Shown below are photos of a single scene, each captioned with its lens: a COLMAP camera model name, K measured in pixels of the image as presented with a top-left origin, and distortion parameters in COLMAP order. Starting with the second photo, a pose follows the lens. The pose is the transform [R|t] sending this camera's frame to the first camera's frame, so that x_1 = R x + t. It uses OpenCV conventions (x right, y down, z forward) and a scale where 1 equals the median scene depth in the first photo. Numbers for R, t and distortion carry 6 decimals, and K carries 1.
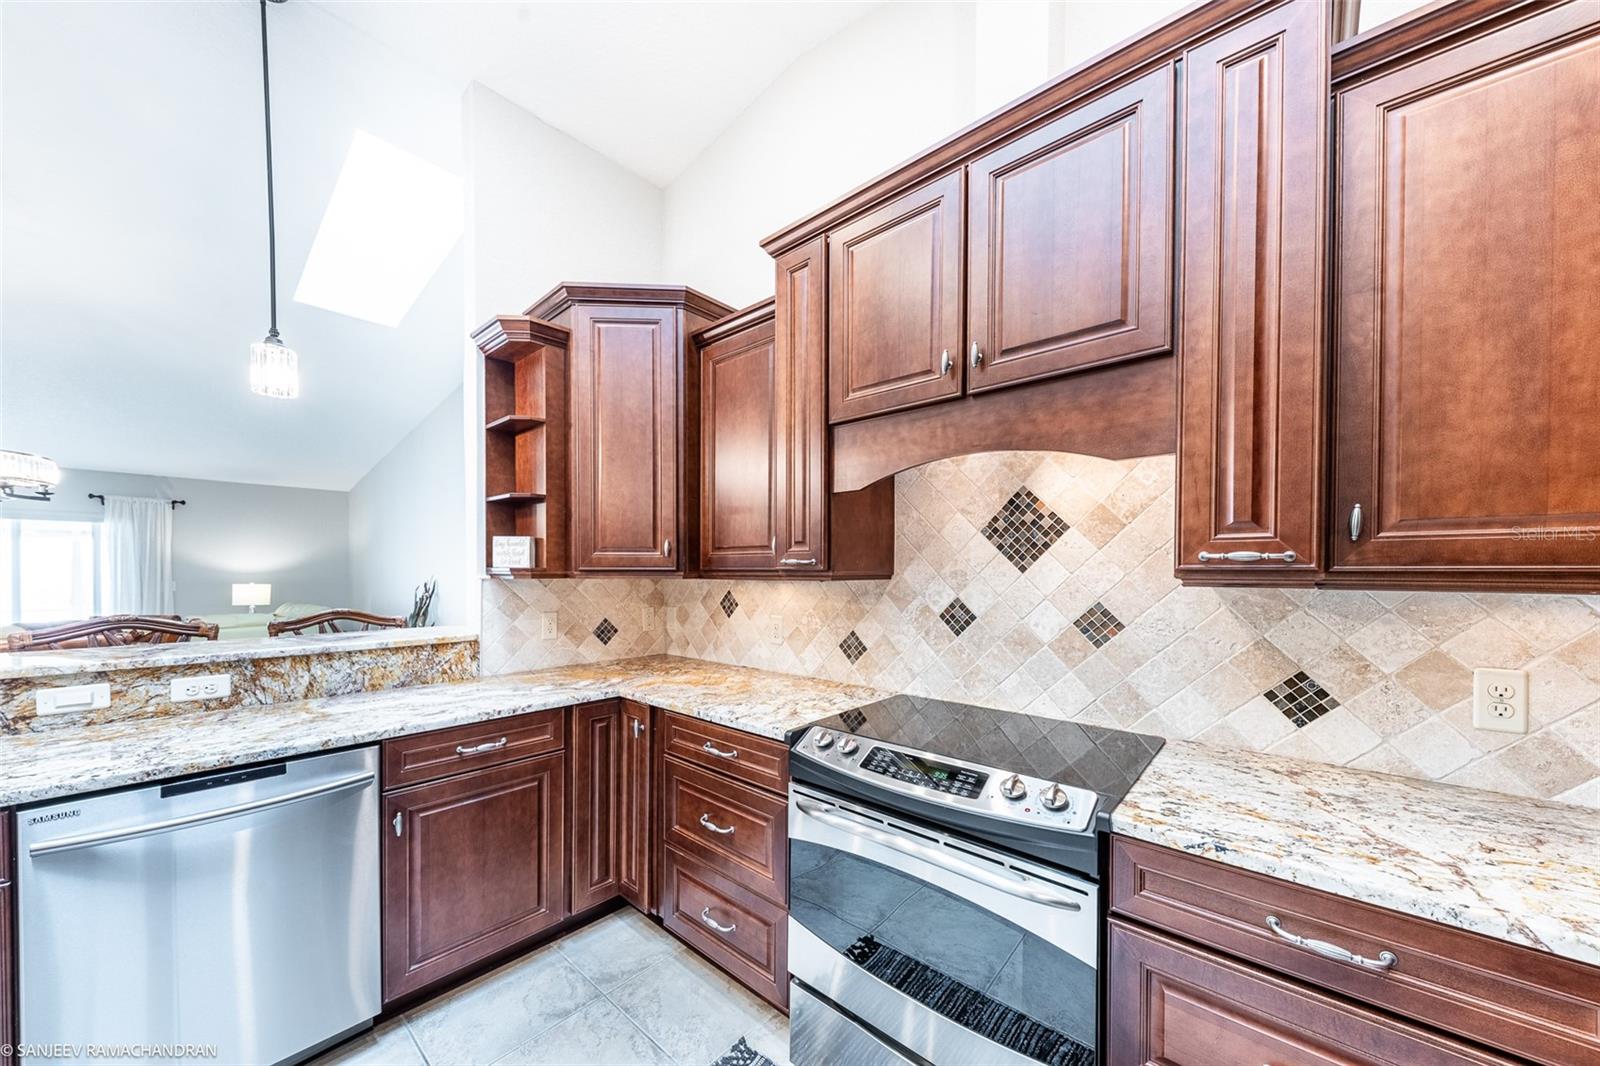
lens RADIAL K [[558.0, 0, 807.5], [0, 558.0, 566.9], [0, 0, 1]] dist [0.009593, -0.004592]
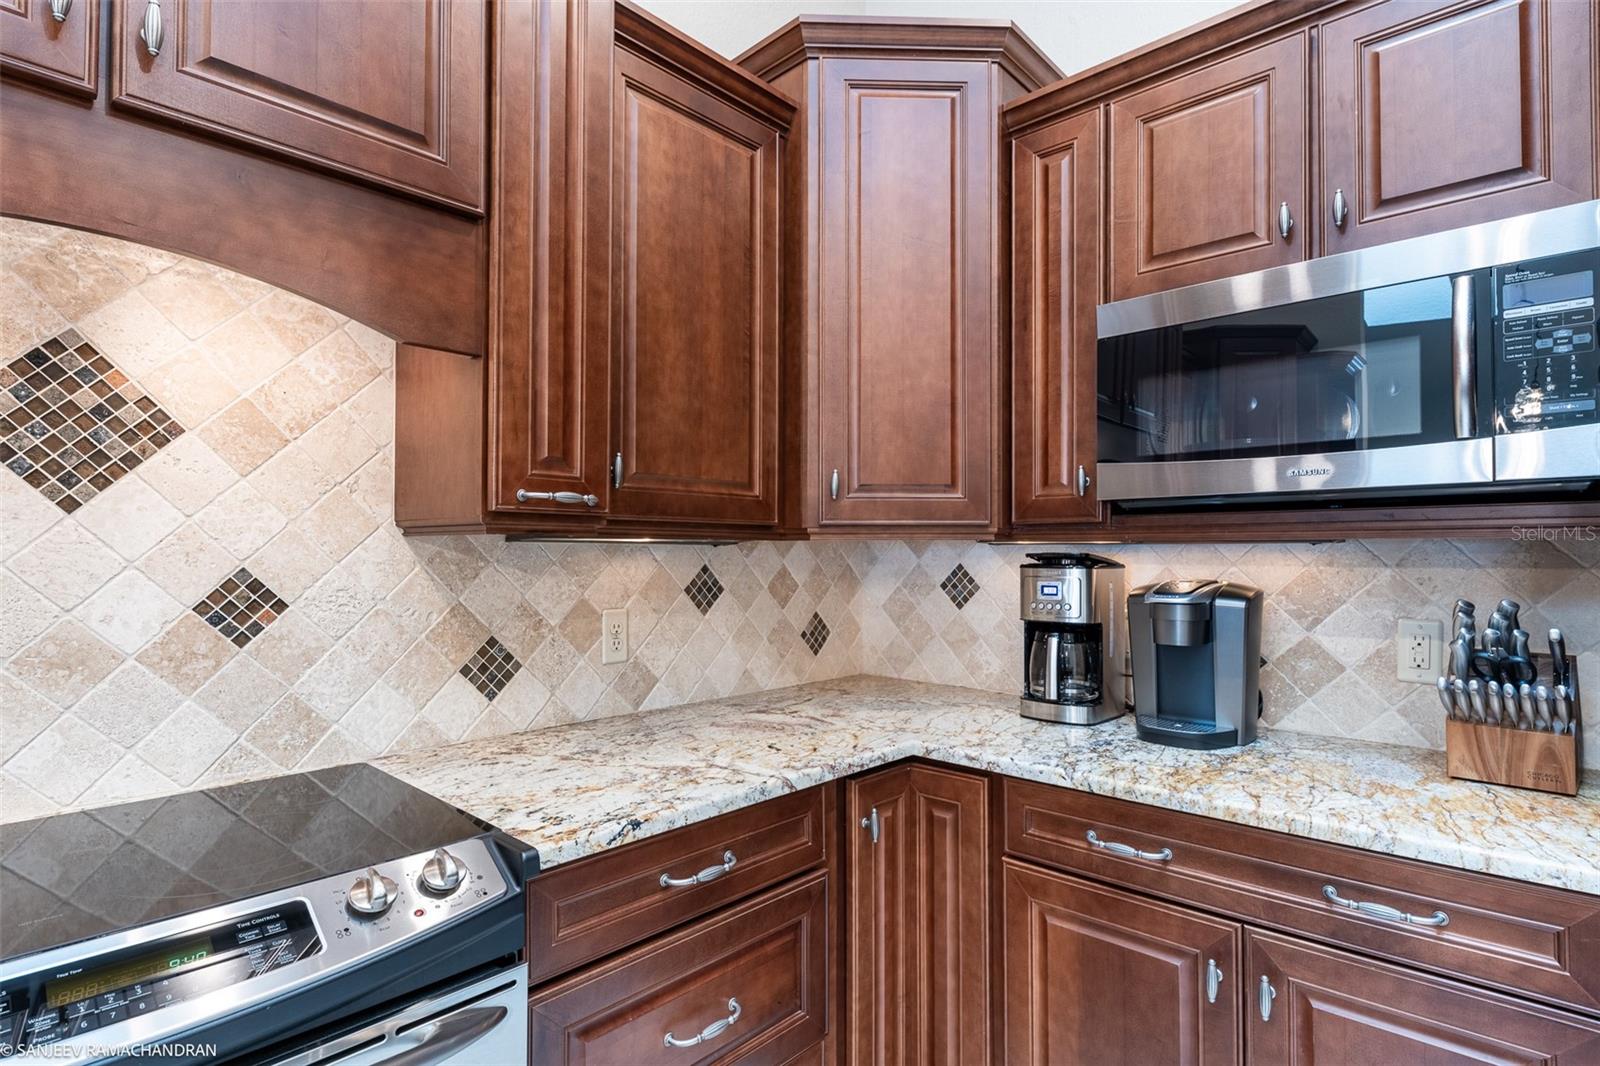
lens RADIAL K [[811.4, 0, 800.0], [0, 811.4, 533.0], [0, 0, 1]] dist [0.005535, -0.000075]
pose [[0.035260, 0.016664, 0.999239, -0.344850], [-0.013111, 0.999783, -0.016211, 0.037754], [-0.999292, -0.012530, 0.035470, 0.449652]]
